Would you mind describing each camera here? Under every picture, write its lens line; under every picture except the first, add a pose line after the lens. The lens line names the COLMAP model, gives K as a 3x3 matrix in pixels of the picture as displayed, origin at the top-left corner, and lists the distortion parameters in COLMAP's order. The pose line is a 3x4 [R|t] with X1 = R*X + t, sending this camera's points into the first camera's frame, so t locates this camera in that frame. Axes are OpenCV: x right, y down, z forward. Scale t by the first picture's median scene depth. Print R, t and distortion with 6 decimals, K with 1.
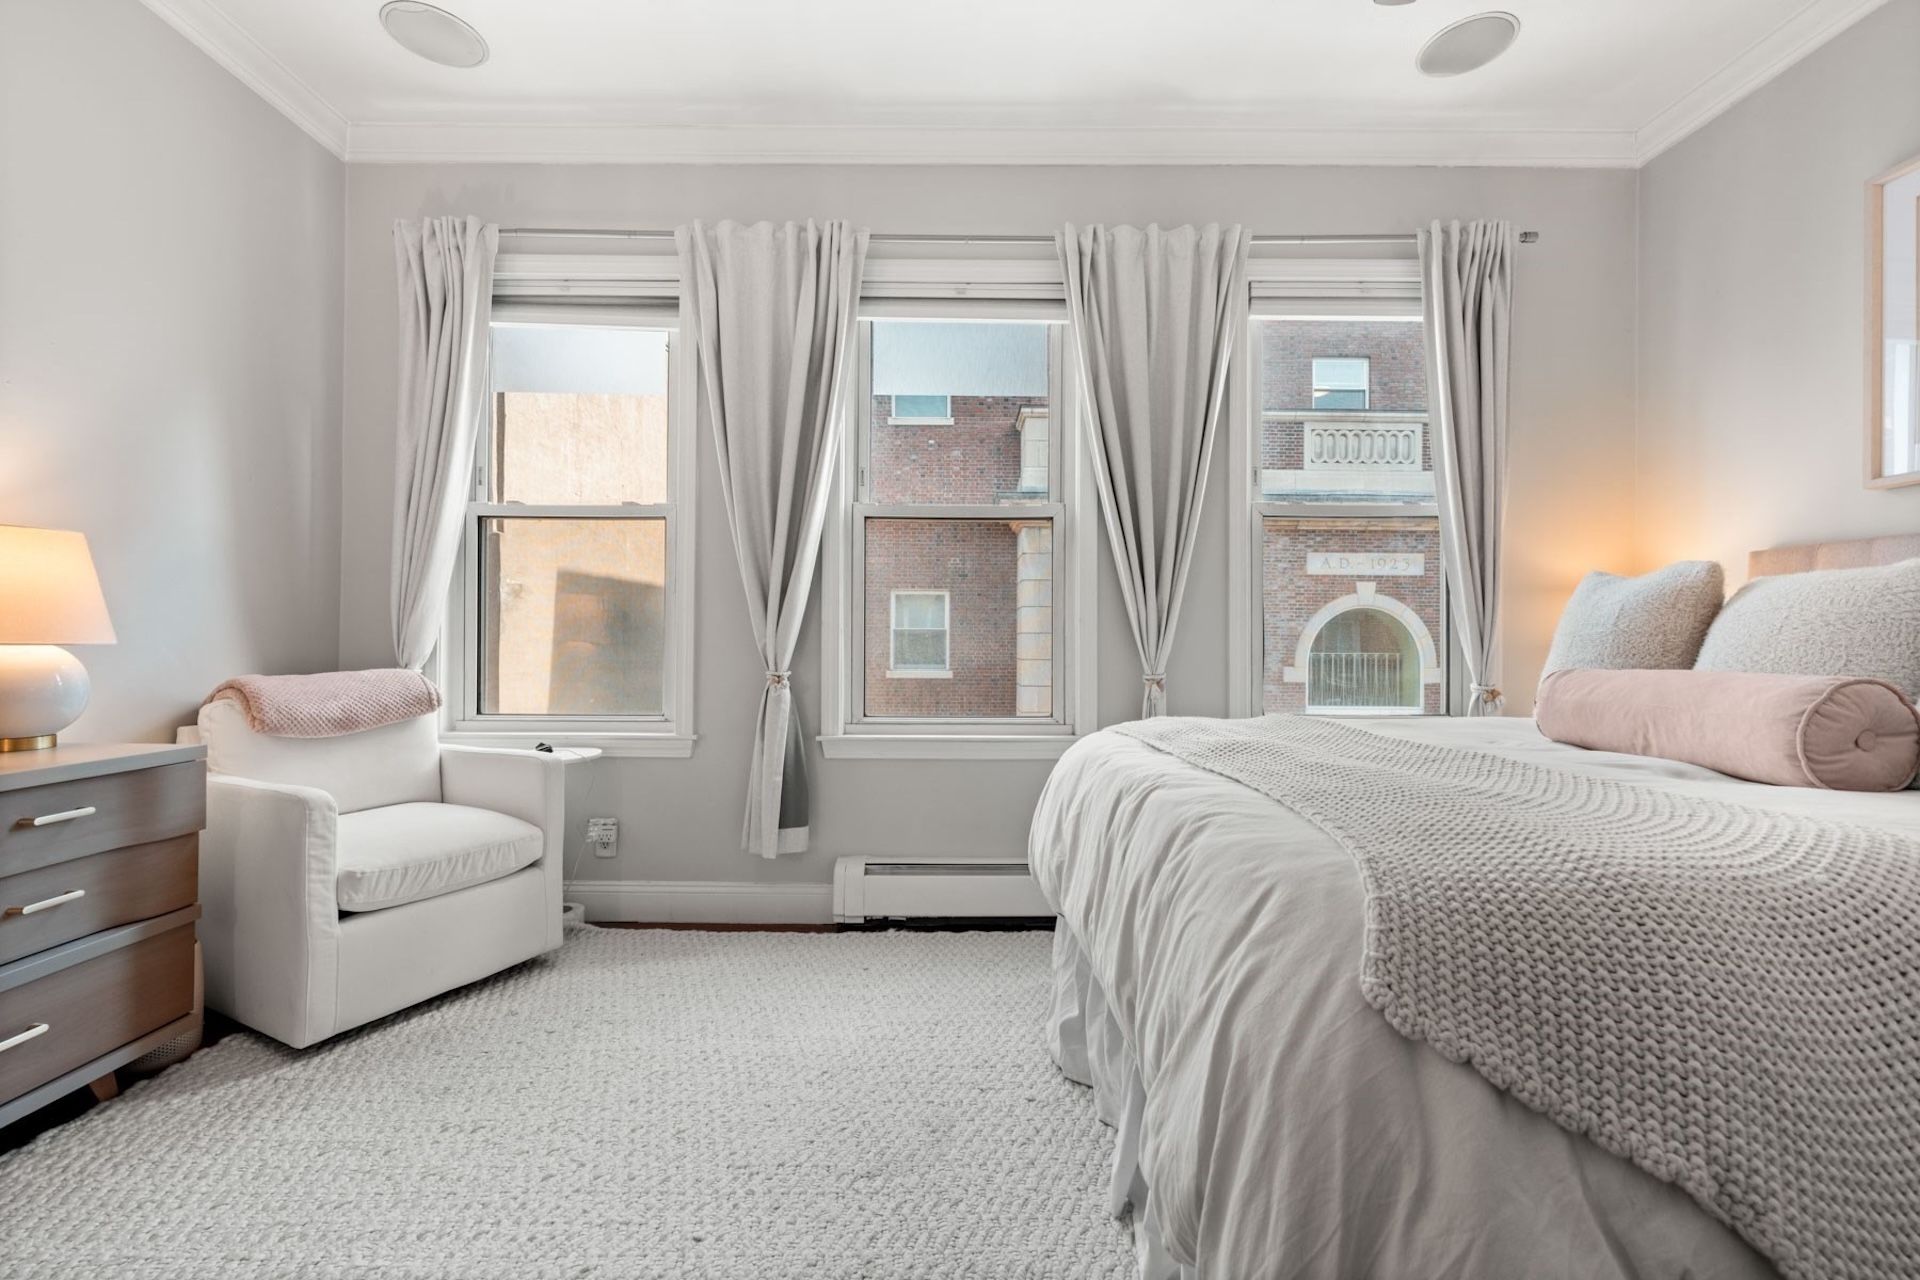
lens RADIAL K [[794.2, 0, 960.0], [0, 794.2, 640.0], [0, 0, 1]] dist [0.000539, 0.000145]
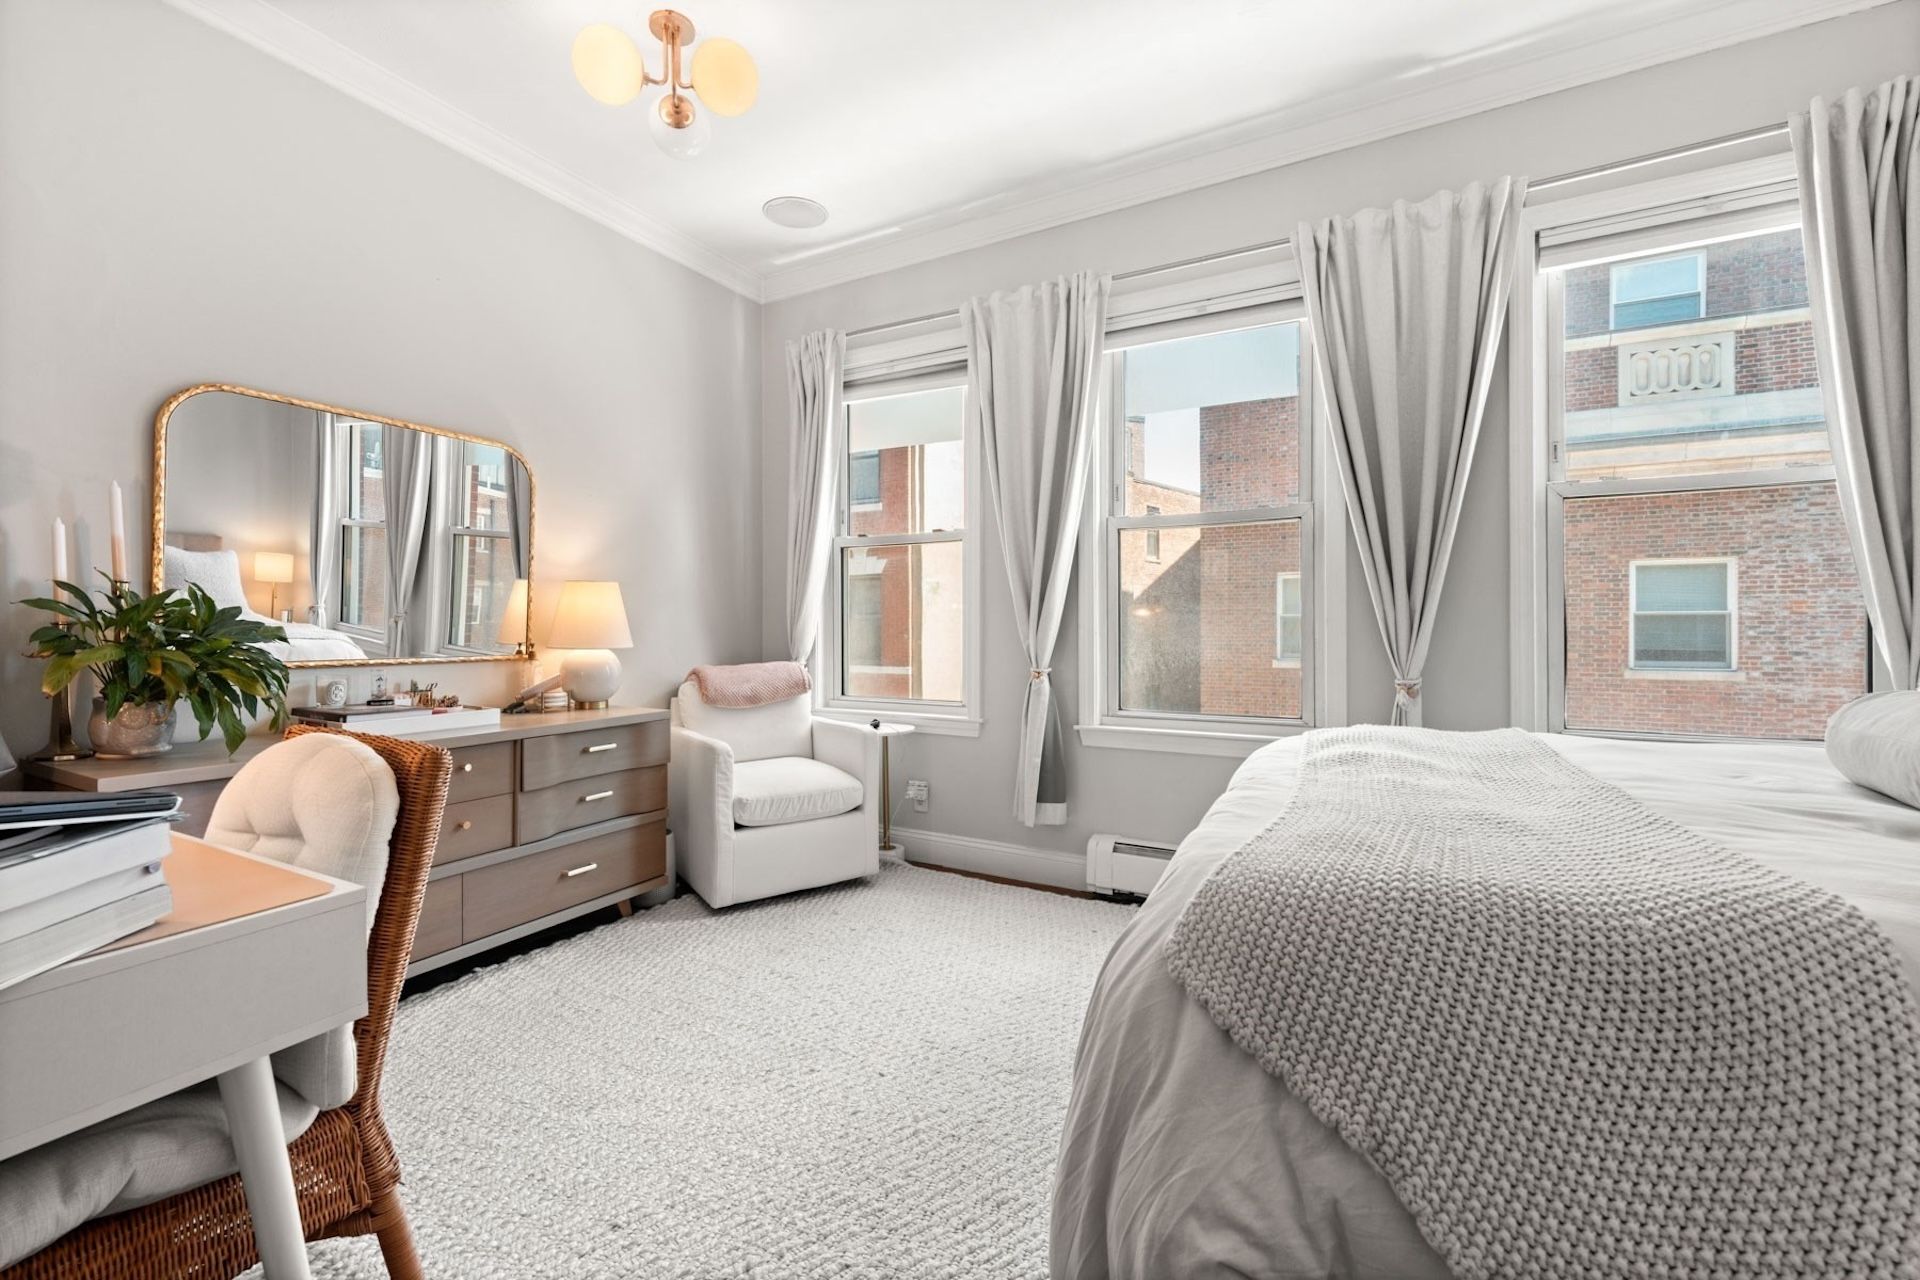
lens RADIAL K [[806.4, 0, 953.9], [0, 806.4, 629.8], [0, 0, 1]] dist [0.001501, -0.000421]
pose [[0.866407, -0.005245, -0.499311, 0.259625], [0.008944, 0.999947, 0.005017, -0.024385], [0.499258, -0.008813, 0.866409, -0.091443]]
